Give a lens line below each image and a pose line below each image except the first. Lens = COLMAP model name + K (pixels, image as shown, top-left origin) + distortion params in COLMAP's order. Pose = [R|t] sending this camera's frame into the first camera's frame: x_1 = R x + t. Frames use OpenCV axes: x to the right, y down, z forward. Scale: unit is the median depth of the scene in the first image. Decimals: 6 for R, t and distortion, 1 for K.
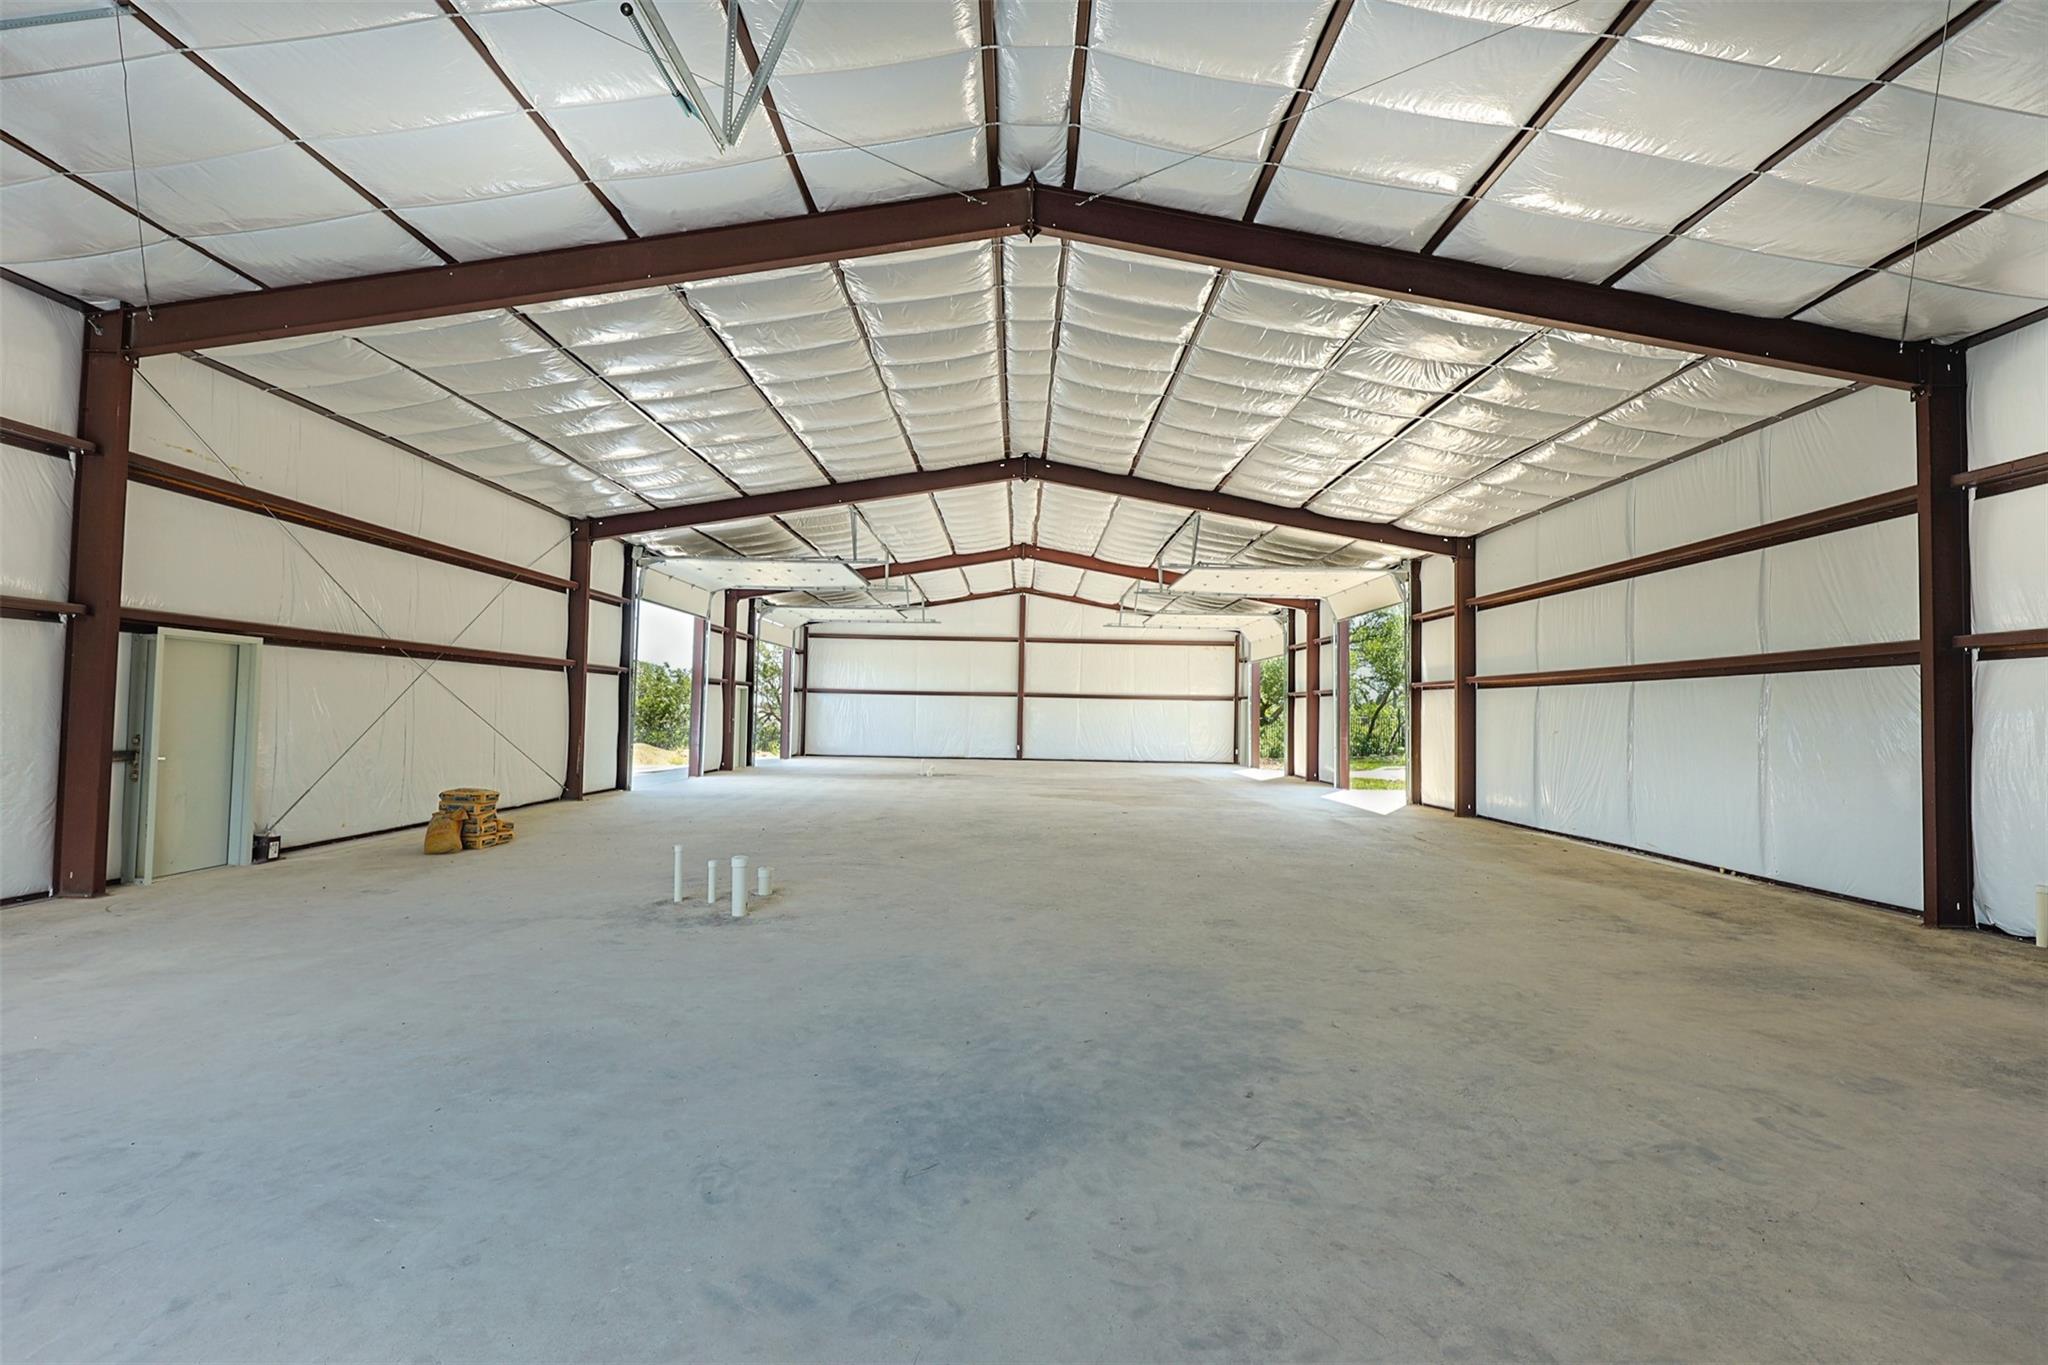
lens RADIAL K [[872.1, 0, 1024.0], [0, 872.1, 682.5], [0, 0, 1]] dist [-0.000639, -0.000454]
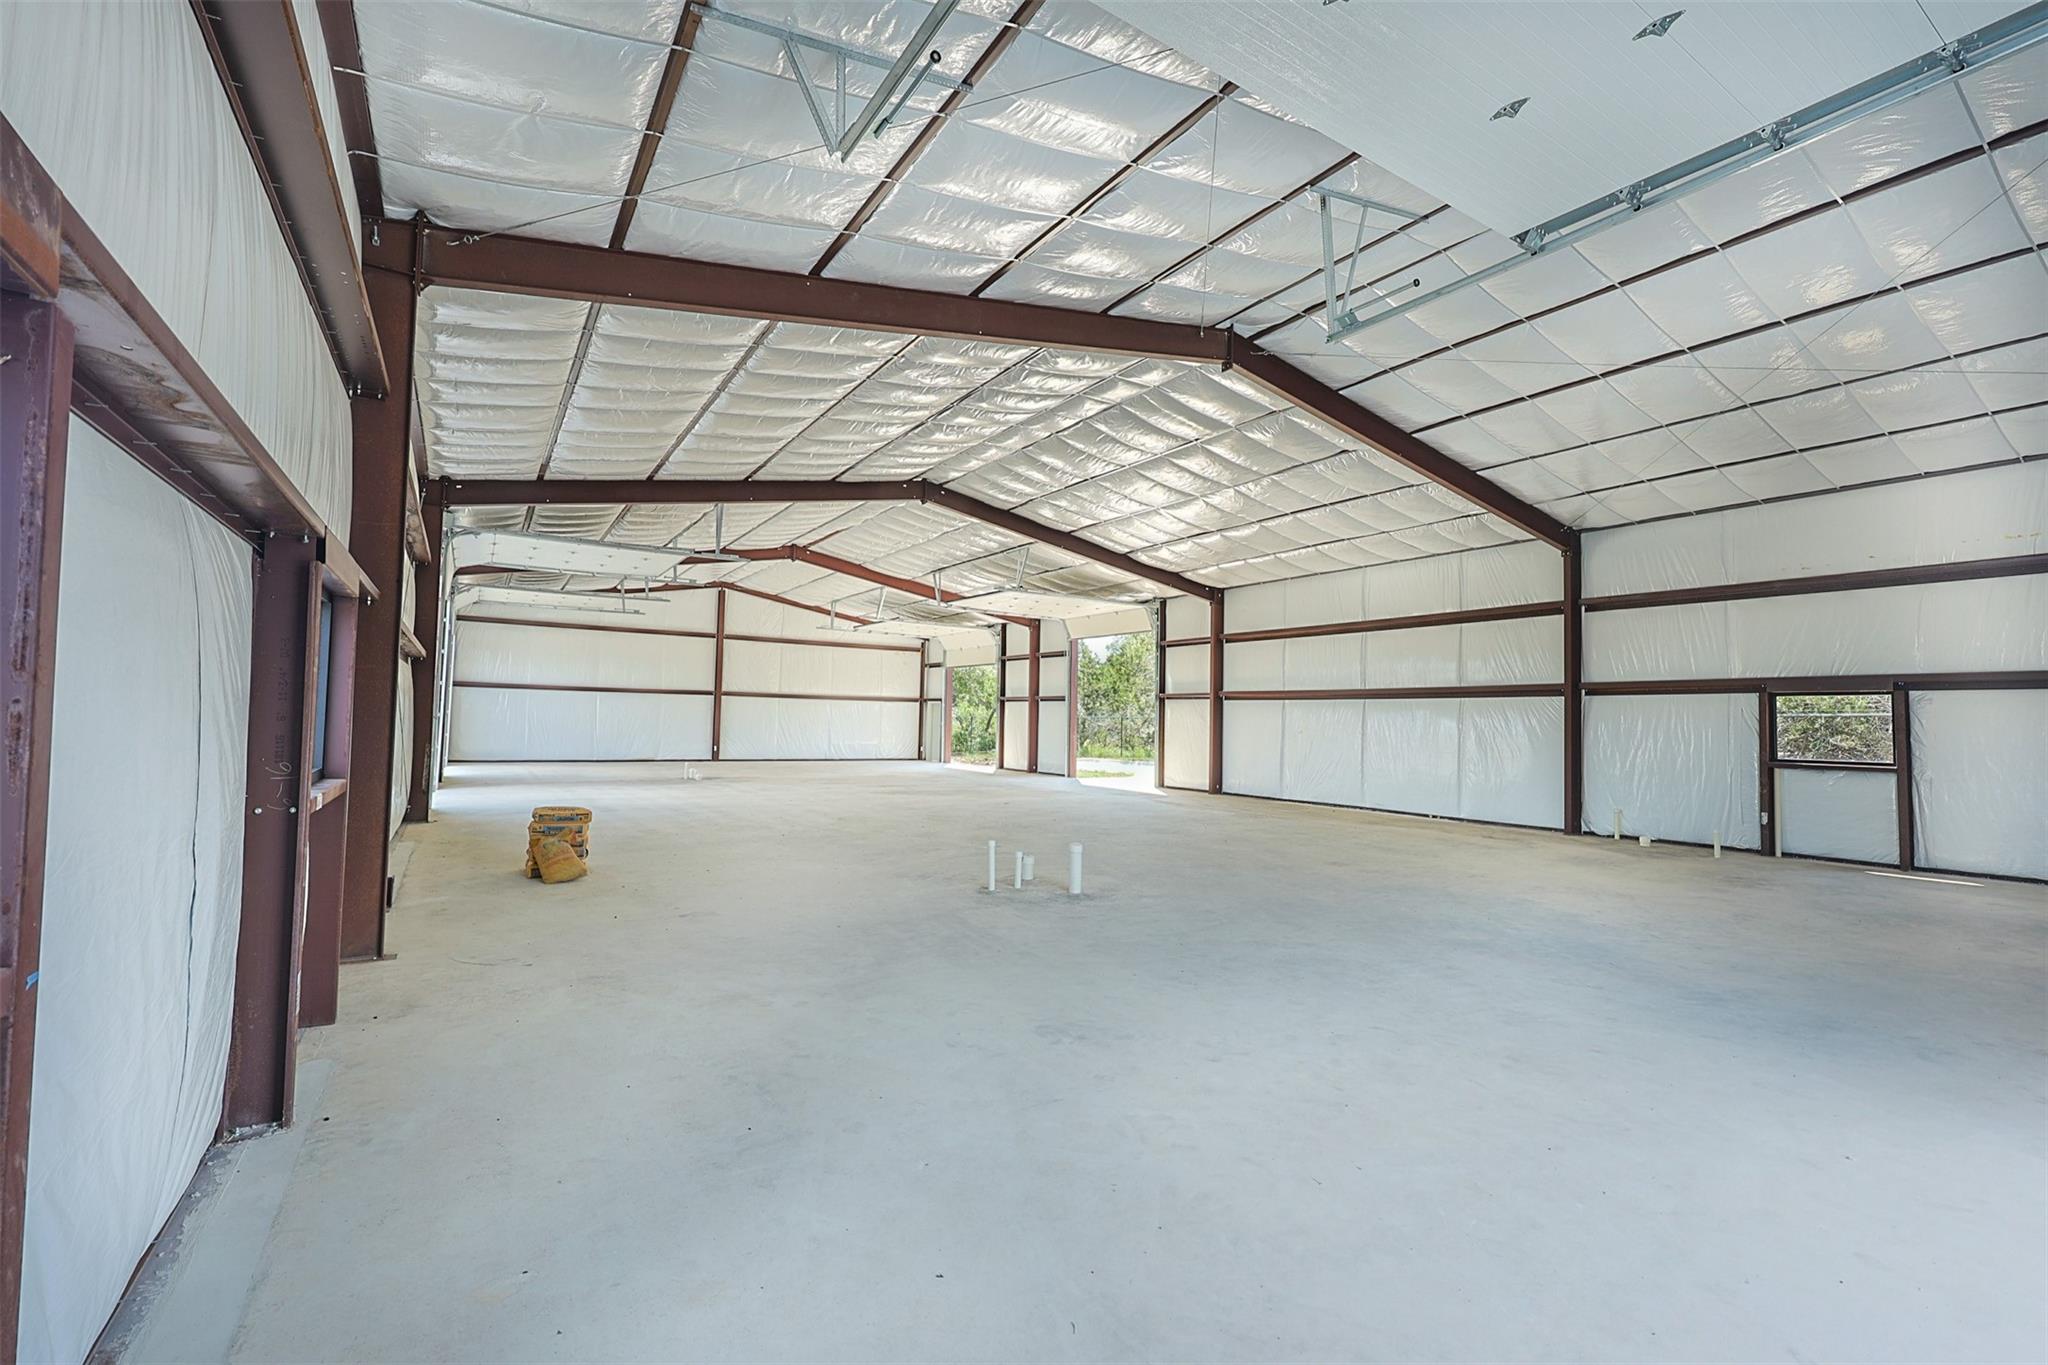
lens RADIAL K [[872.1, 0, 1024.0], [0, 872.1, 682.5], [0, 0, 1]] dist [-0.000639, -0.000454]
pose [[0.848004, 0.022755, 0.529501, -0.416977], [-0.025250, 0.999678, -0.002522, -0.007513], [-0.529388, -0.011231, 0.848305, 0.007596]]
